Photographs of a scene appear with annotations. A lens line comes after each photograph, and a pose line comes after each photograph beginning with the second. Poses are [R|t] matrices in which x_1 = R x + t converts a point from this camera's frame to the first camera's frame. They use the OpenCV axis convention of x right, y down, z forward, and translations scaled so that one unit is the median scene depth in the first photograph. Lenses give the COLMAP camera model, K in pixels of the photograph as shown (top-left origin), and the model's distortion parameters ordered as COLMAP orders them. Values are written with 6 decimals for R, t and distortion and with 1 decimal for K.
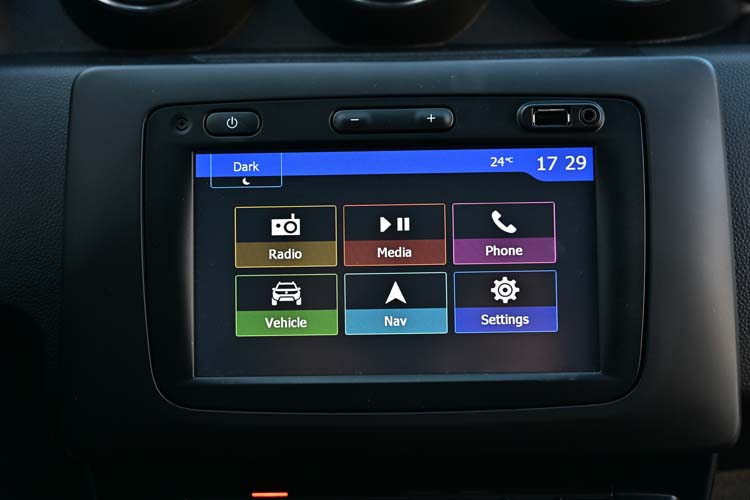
lens RADIAL K [[1363.2, 0, 375.0], [0, 1363.2, 250.0], [0, 0, 1]] dist [0.151709, 0.075330]
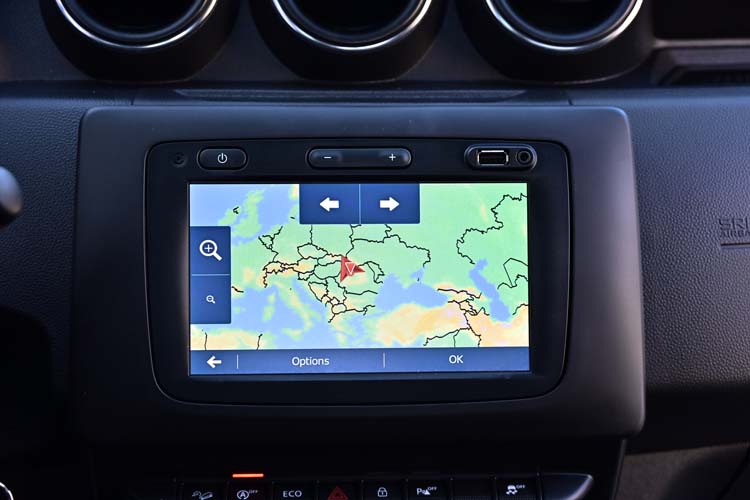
lens RADIAL K [[1464.0, 0, 375.0], [0, 1464.0, 250.0], [0, 0, 1]] dist [-0.006882, 0.020741]
pose [[0.997899, 0.009361, 0.064108, -0.052308], [-0.010076, 0.999891, 0.010836, -0.028686], [-0.064000, -0.011459, 0.997884, -0.253847]]
